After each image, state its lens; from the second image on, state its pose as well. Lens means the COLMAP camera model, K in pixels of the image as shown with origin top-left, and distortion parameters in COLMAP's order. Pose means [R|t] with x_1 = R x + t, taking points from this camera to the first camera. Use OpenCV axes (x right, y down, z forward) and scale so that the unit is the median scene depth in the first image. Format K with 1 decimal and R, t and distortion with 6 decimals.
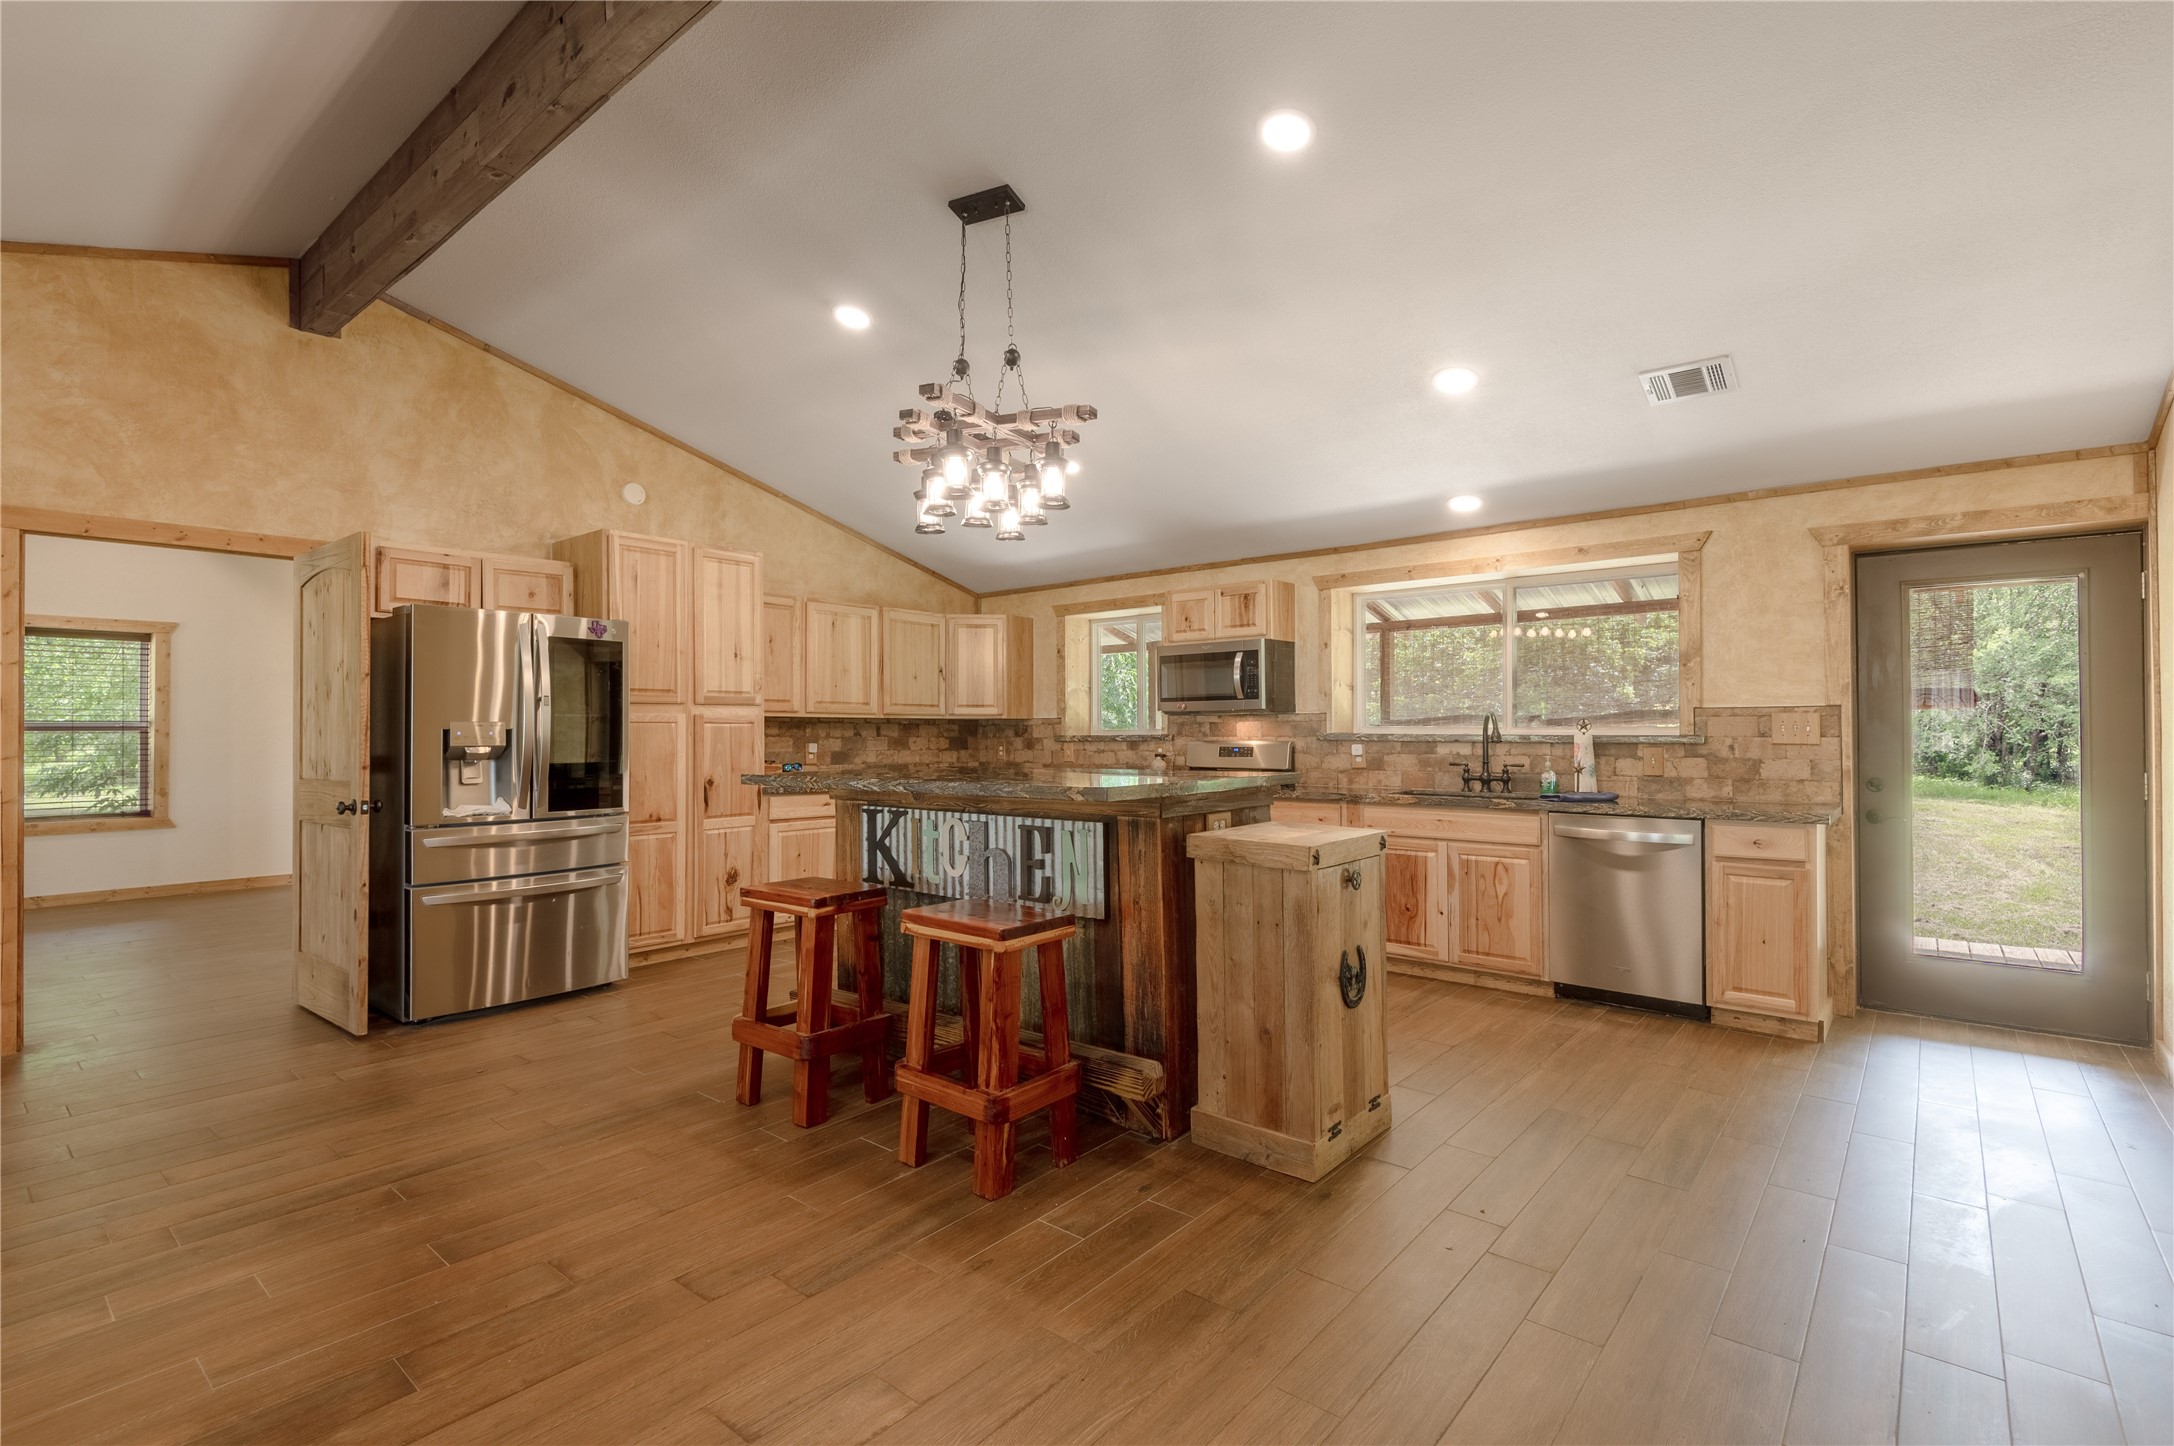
lens RADIAL K [[1003.2, 0, 1090.6], [0, 1003.2, 721.2], [0, 0, 1]] dist [0.046952, -0.033704]
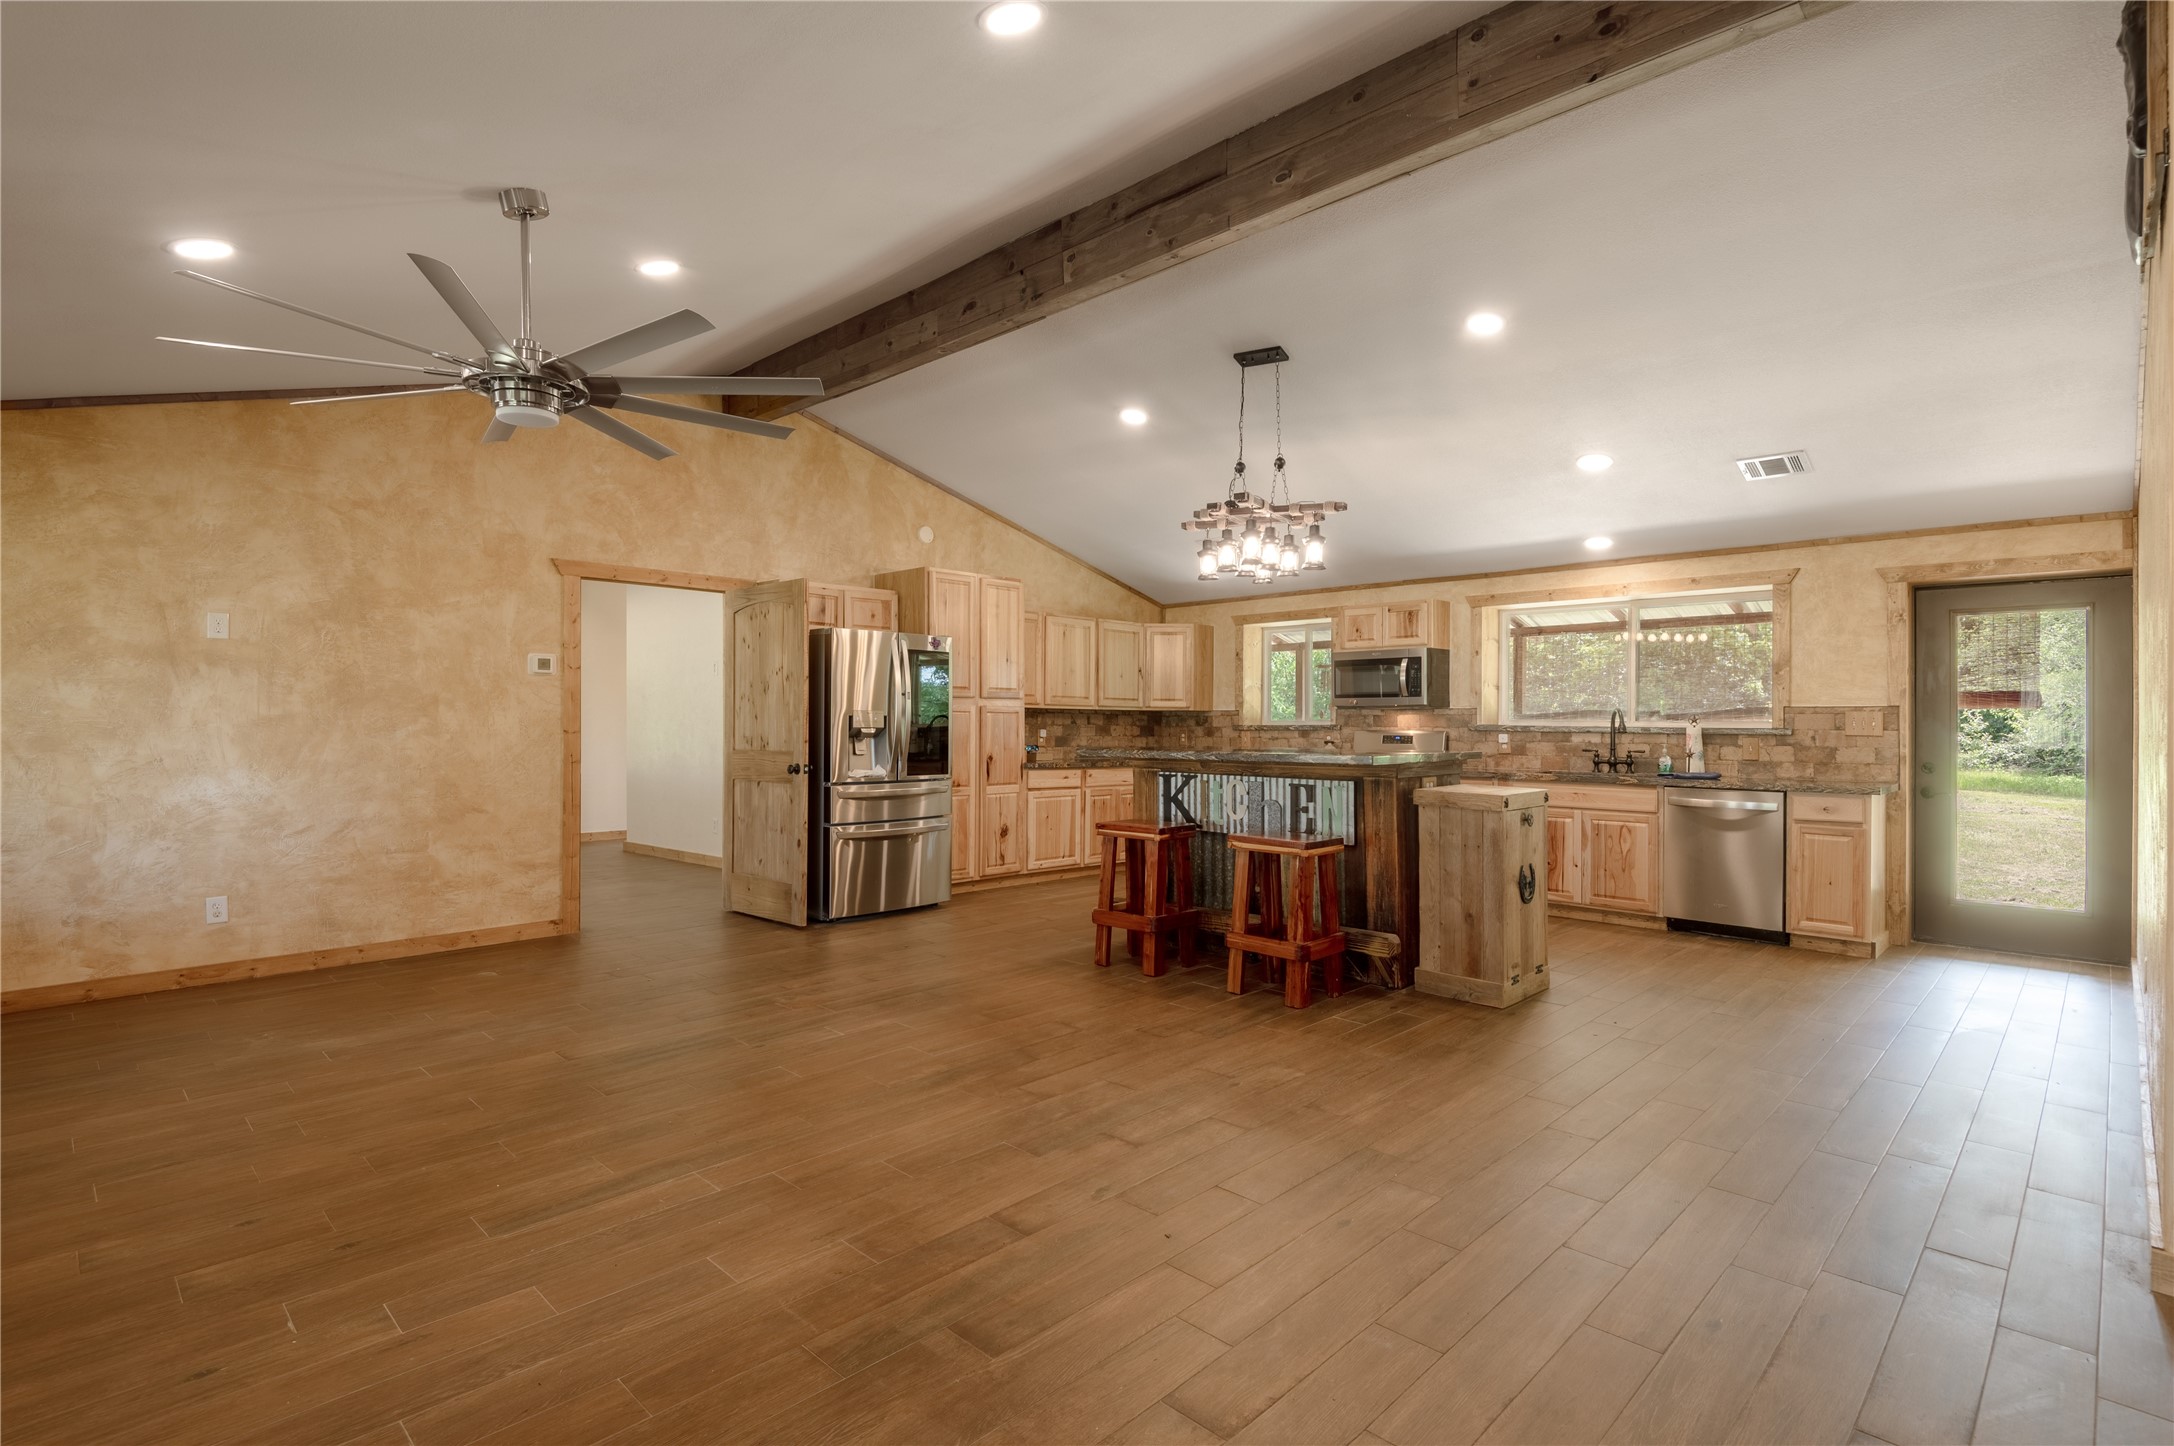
lens RADIAL K [[1046.2, 0, 1088.0], [0, 1046.2, 718.8], [0, 0, 1]] dist [0.041194, -0.033106]
pose [[0.996833, 0.008471, -0.079075, -0.150495], [-0.007996, 0.999948, 0.006318, 0.000324], [0.079125, -0.005665, 0.996849, -0.345759]]
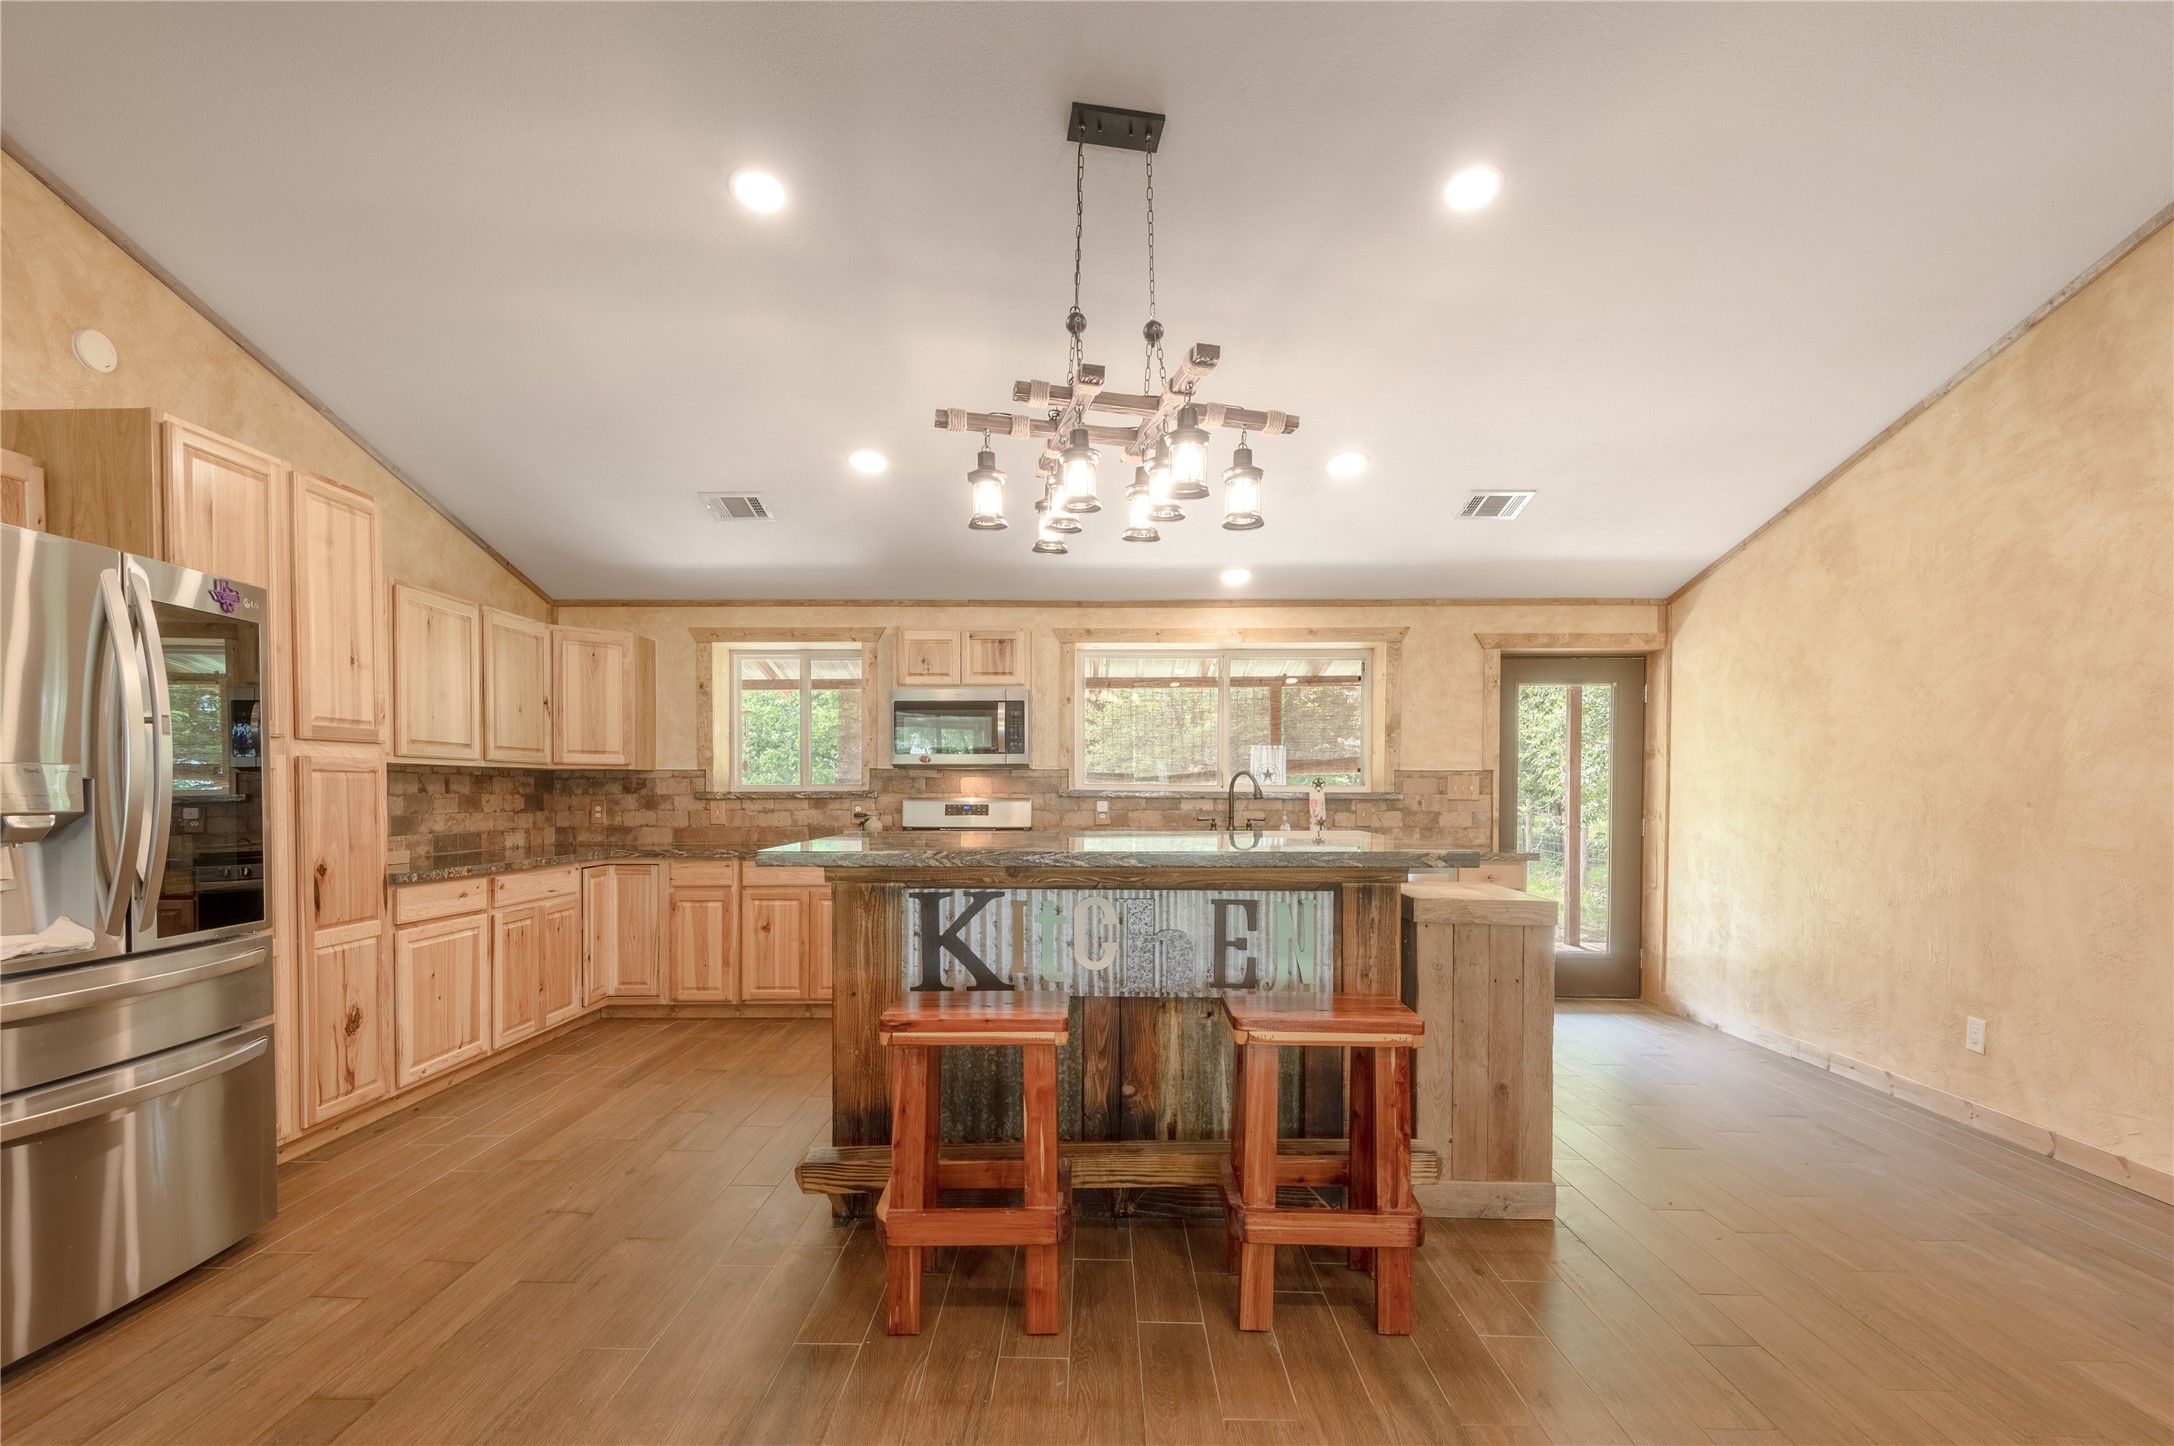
lens RADIAL K [[1014.0, 0, 1070.5], [0, 1014.0, 804.8], [0, 0, 1]] dist [0.046928, -0.029183]
pose [[0.780618, -0.006742, 0.624972, -0.426261], [-0.010546, 0.999657, 0.023957, 0.002655], [-0.624919, -0.025292, 0.780280, 0.251192]]
